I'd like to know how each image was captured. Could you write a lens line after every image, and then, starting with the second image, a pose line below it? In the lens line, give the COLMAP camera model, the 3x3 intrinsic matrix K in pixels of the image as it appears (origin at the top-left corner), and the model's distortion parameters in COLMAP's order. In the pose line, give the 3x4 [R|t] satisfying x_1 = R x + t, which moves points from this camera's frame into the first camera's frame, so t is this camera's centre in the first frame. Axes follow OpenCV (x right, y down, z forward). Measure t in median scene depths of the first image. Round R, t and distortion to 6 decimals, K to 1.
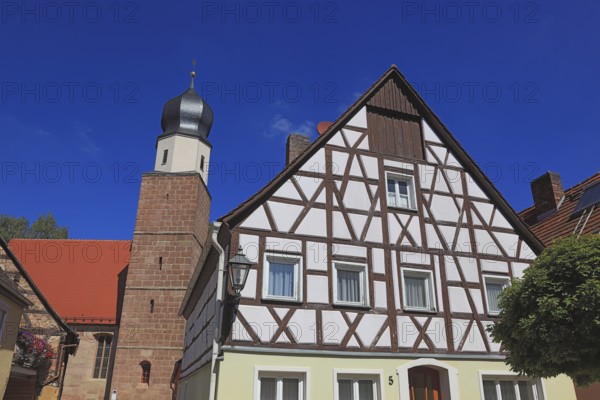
lens RADIAL K [[472.9, 0, 299.8], [0, 472.9, 197.7], [0, 0, 1]] dist [-0.053125, -0.002242]
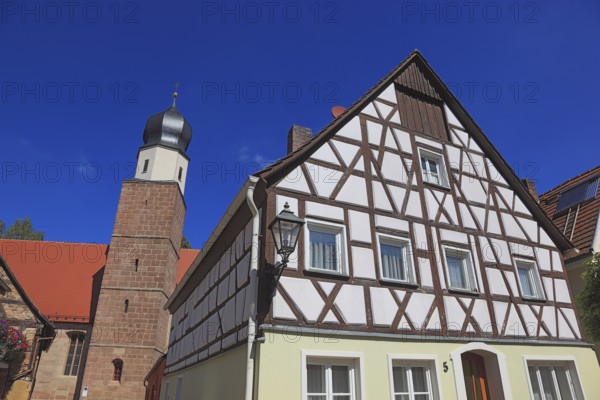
lens RADIAL K [[402.7, 0, 298.9], [0, 402.7, 200.1], [0, 0, 1]] dist [-0.095072, 0.017865]
pose [[0.991989, 0.046317, 0.117525, -0.102447], [-0.039094, 0.997245, -0.063032, 0.077607], [-0.120120, 0.057933, 0.991068, 0.165828]]
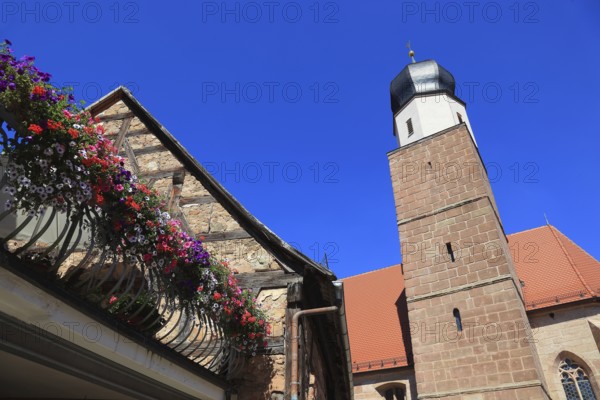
lens RADIAL K [[402.7, 0, 300.3], [0, 402.7, 199.5], [0, 0, 1]] dist [-0.095072, 0.017865]
pose [[0.842852, -0.310732, -0.439370, -0.443220], [0.189824, 0.935640, -0.297563, 0.406670], [0.503555, 0.167399, 0.847591, 0.923707]]
